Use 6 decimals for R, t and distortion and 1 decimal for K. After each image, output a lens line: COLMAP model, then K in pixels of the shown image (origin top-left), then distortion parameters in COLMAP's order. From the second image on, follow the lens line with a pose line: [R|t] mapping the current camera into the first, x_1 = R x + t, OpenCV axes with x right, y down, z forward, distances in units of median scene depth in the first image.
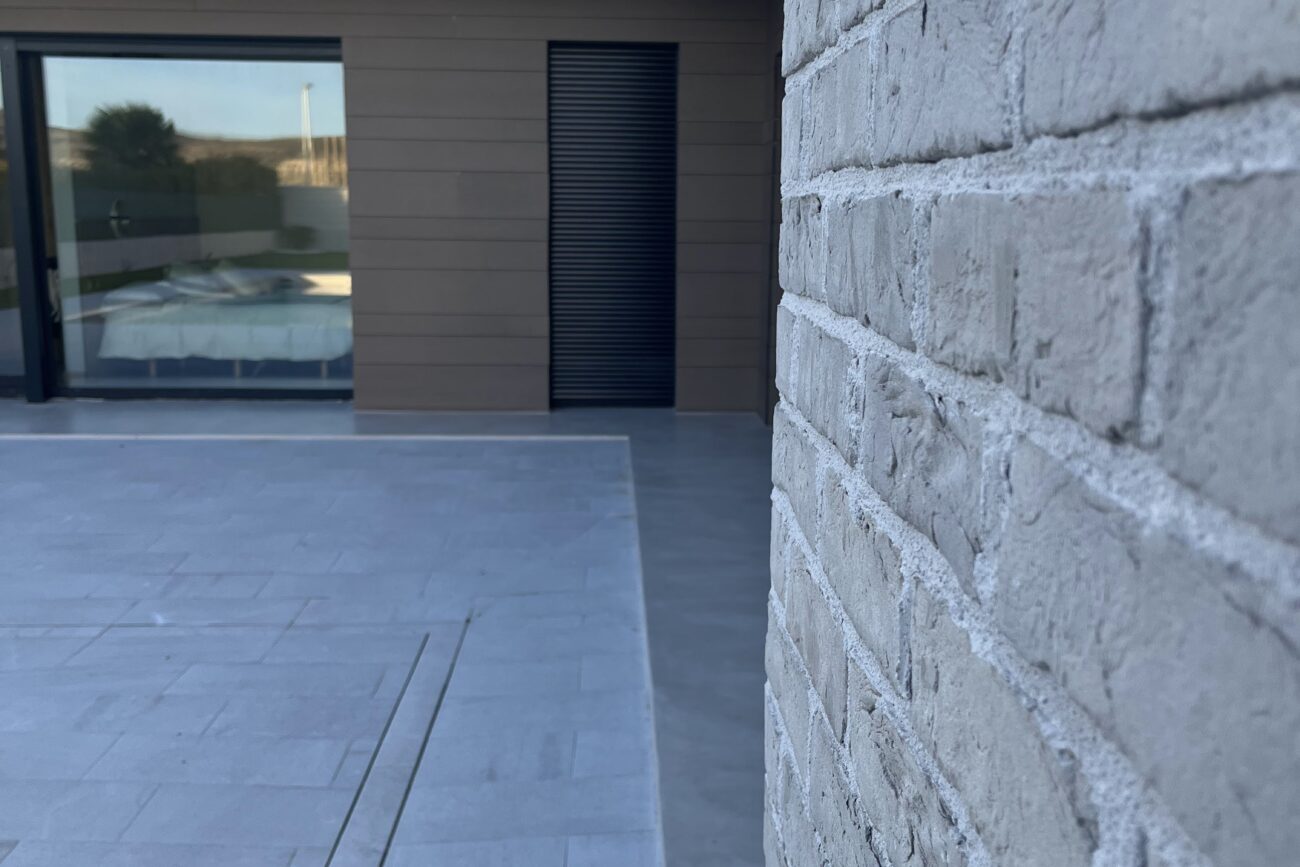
lens RADIAL K [[1330.0, 0, 650.0], [0, 1330.0, 433.5], [0, 0, 1]] dist [0.008051, 0.000190]
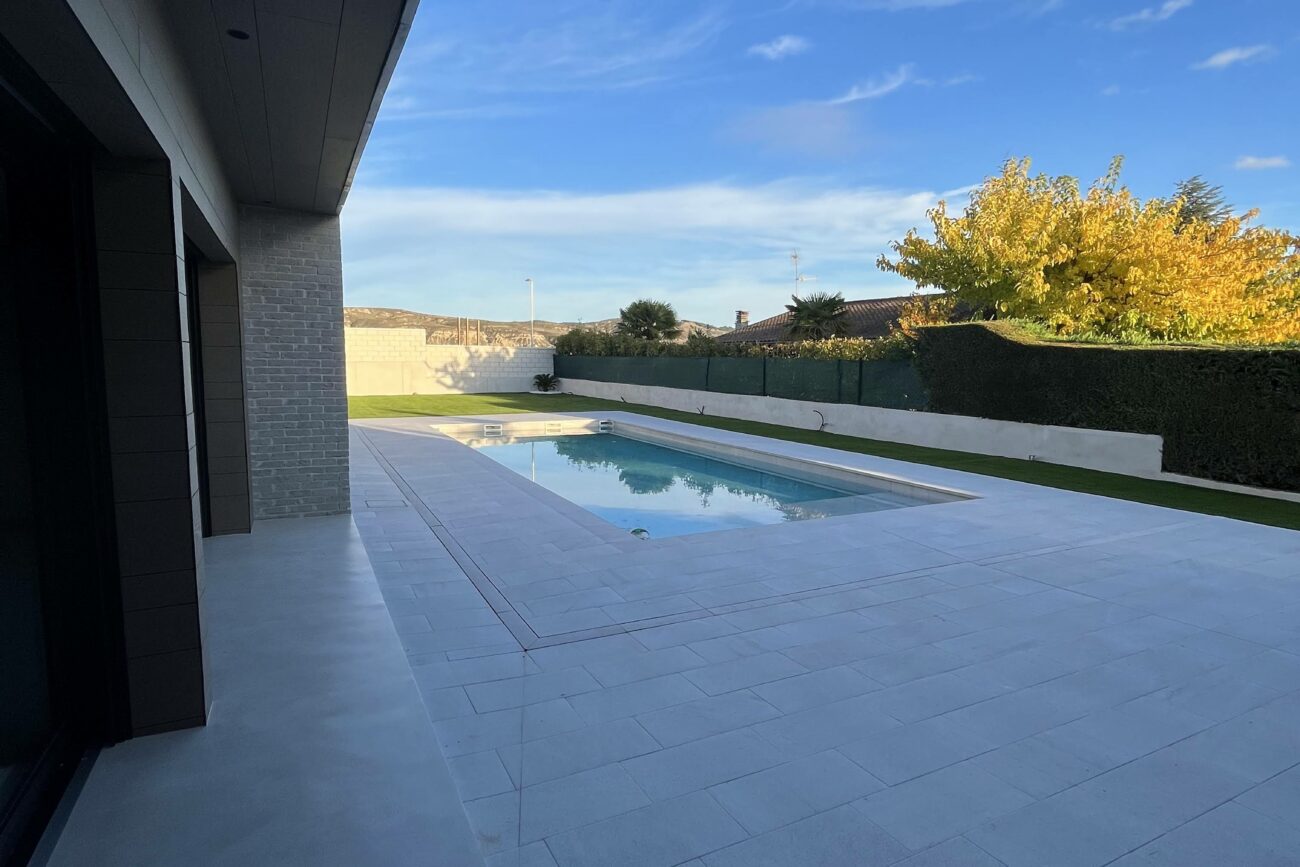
lens RADIAL K [[707.6, 0, 648.3], [0, 707.6, 431.6], [0, 0, 1]] dist [-0.004209, 0.001746]
pose [[-0.904378, 0.022985, -0.426112, 0.043071], [-0.093401, 0.963674, 0.250216, -0.176222], [0.416384, 0.266089, -0.869380, 0.930369]]
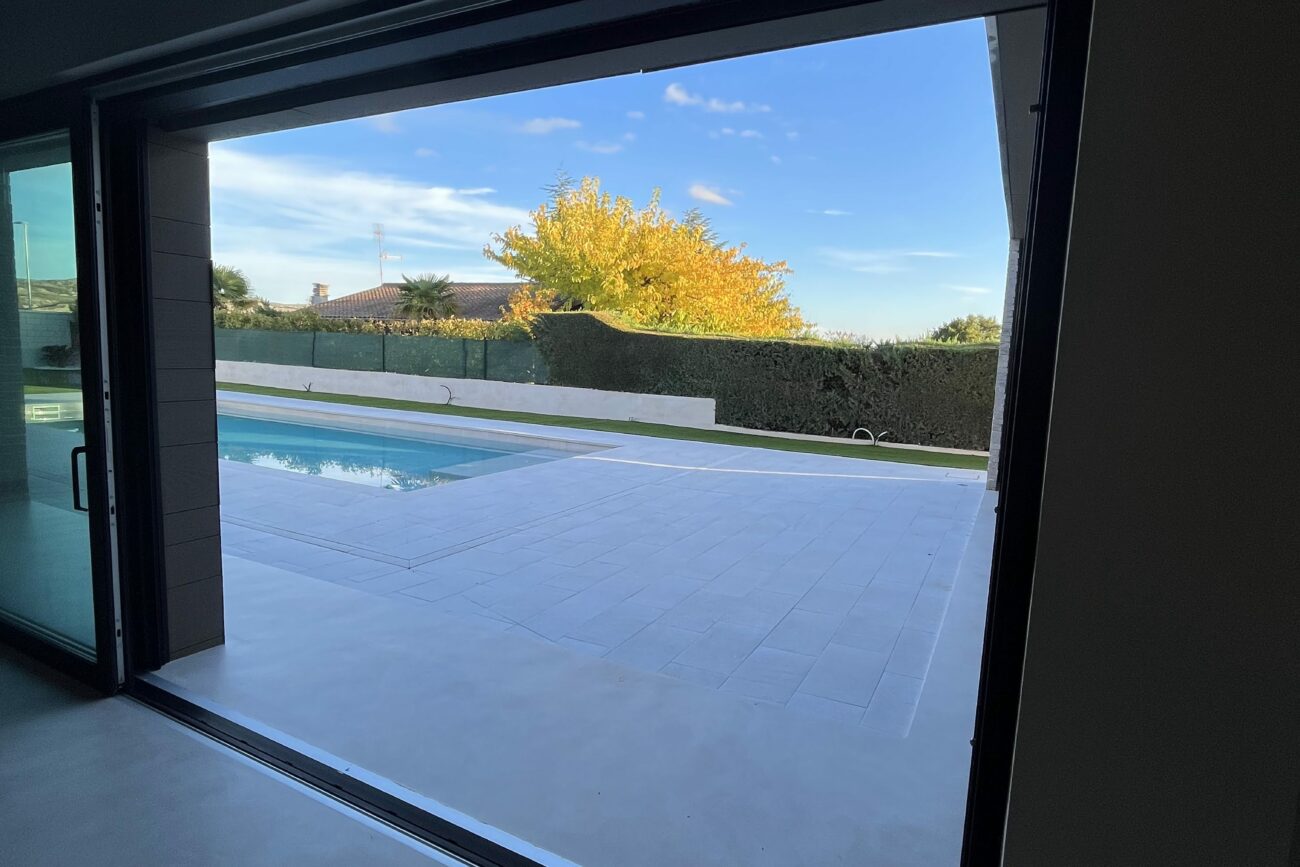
lens RADIAL K [[707.6, 0, 648.3], [0, 707.6, 431.6], [0, 0, 1]] dist [-0.004209, 0.001746]
pose [[-0.490122, 0.068140, -0.868986, 0.304318], [-0.194102, 0.963376, 0.185017, -0.162480], [0.849767, 0.259353, -0.458946, 0.926703]]
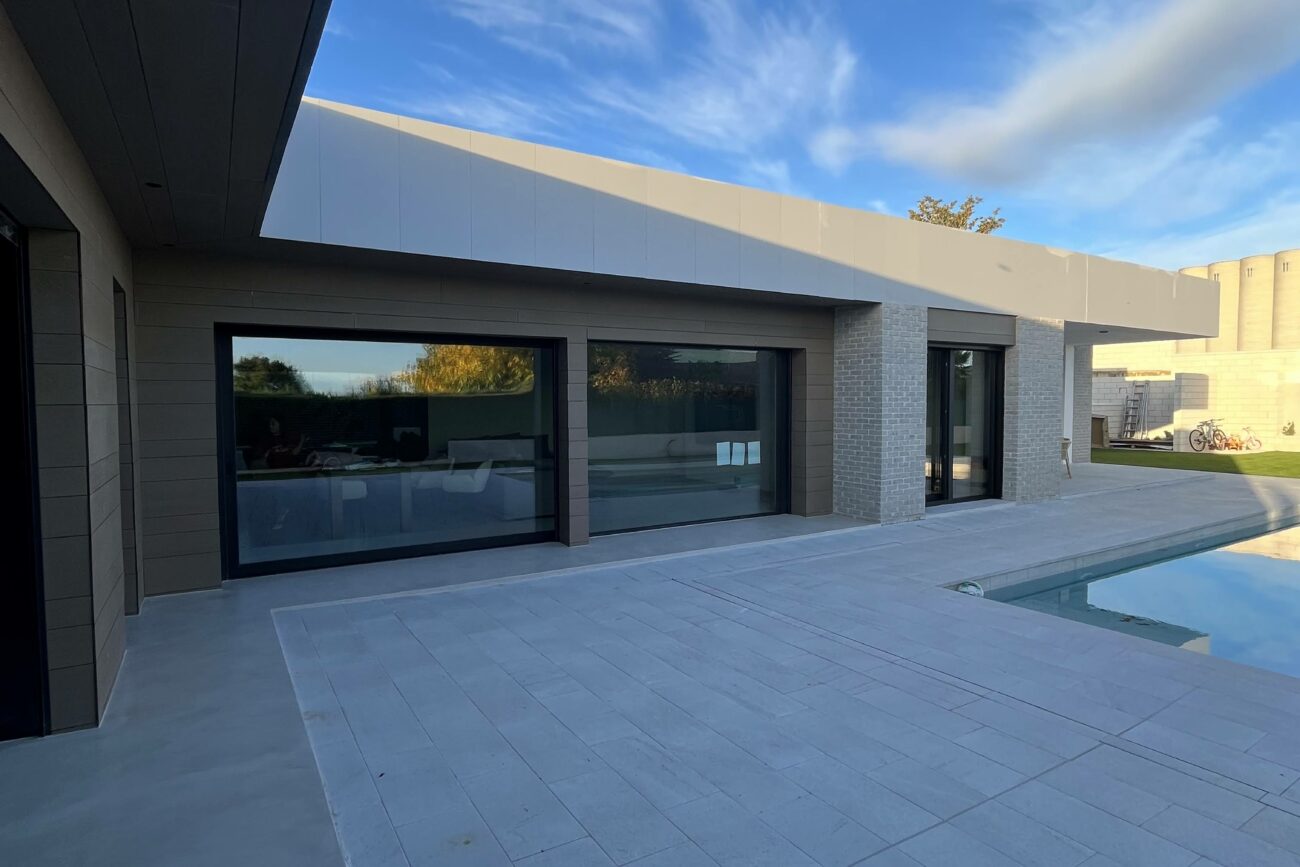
lens RADIAL K [[707.6, 0, 648.3], [0, 707.6, 431.6], [0, 0, 1]] dist [-0.004209, 0.001746]
pose [[-0.507382, -0.051749, 0.860166, -0.703413], [0.143188, 0.979255, 0.143375, -0.191307], [-0.849742, 0.195911, -0.489446, 0.908136]]
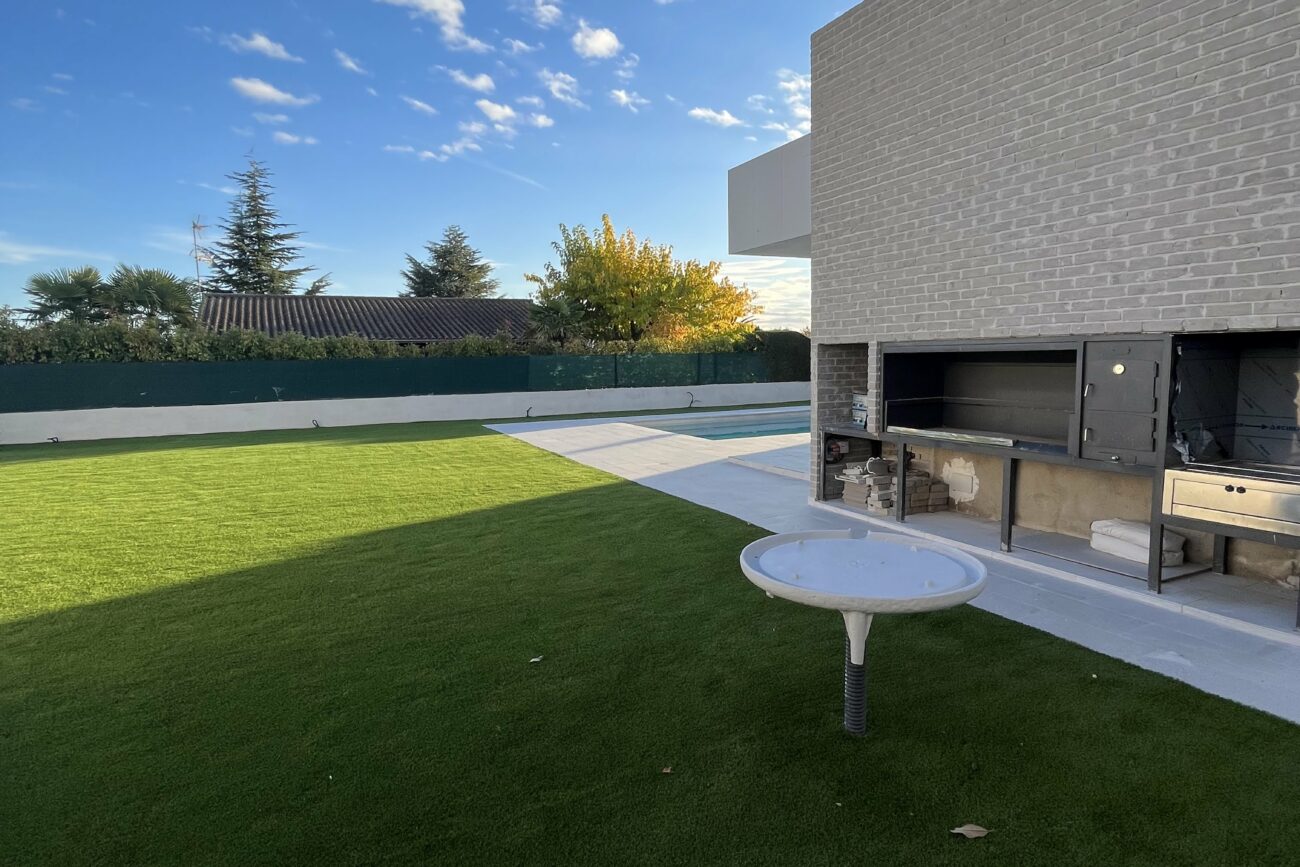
lens RADIAL K [[707.6, 0, 648.3], [0, 707.6, 431.6], [0, 0, 1]] dist [-0.004209, 0.001746]
pose [[0.413202, 0.076875, -0.907389, 1.000346], [-0.129128, 0.991308, 0.025183, 0.272977], [0.901438, 0.106763, 0.419537, -1.577932]]
